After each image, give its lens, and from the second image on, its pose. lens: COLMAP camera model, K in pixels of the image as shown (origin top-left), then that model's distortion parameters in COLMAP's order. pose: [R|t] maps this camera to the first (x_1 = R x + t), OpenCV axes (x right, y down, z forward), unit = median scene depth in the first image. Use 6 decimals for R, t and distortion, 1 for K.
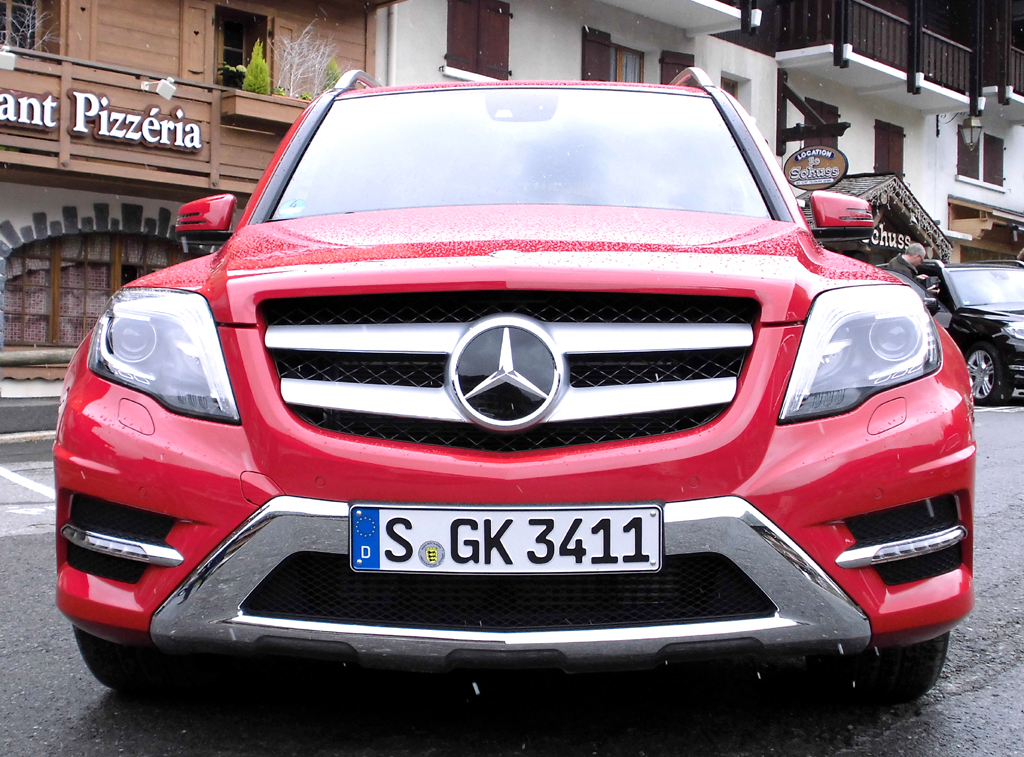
lens RADIAL K [[1430.6, 0, 512.0], [0, 1430.6, 378.5], [0, 0, 1]] dist [-0.021403, -0.031429]
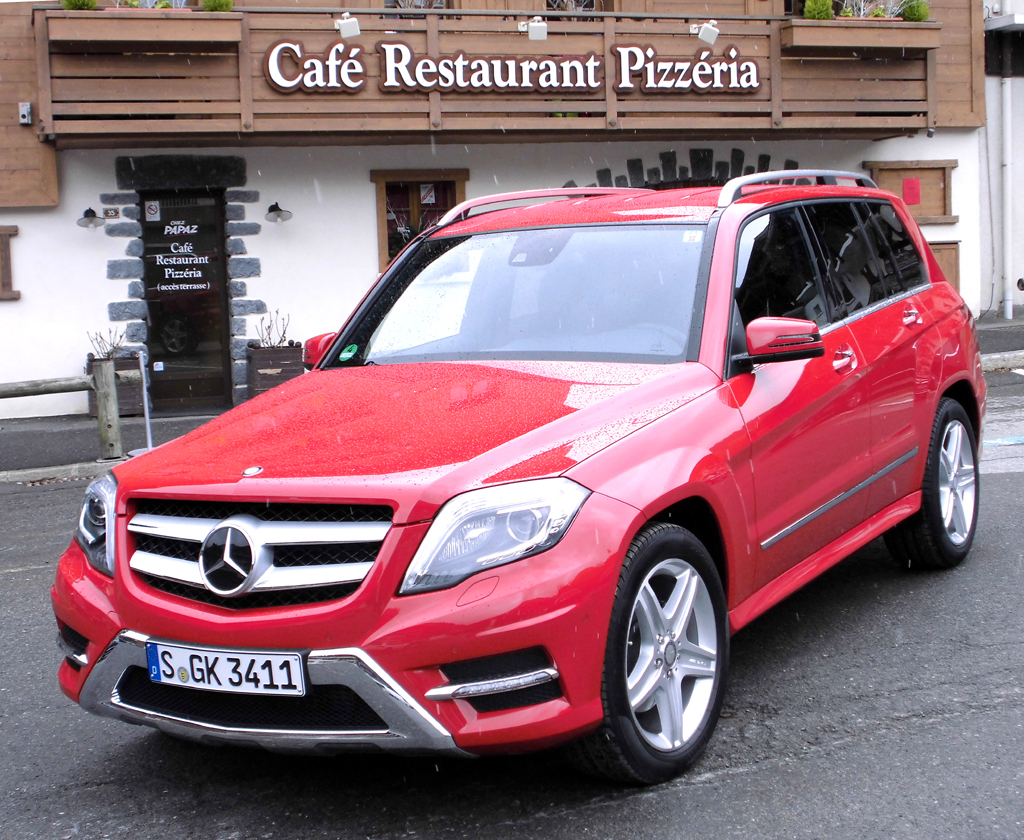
lens RADIAL K [[1659.7, 0, 512.0], [0, 1659.7, 420.0], [0, 0, 1]] dist [-0.020913, -0.166540]
pose [[0.887841, -0.007200, -0.460094, 1.023044], [0.047355, 0.995998, 0.075793, -0.256568], [0.457707, -0.089080, 0.884629, -0.388330]]
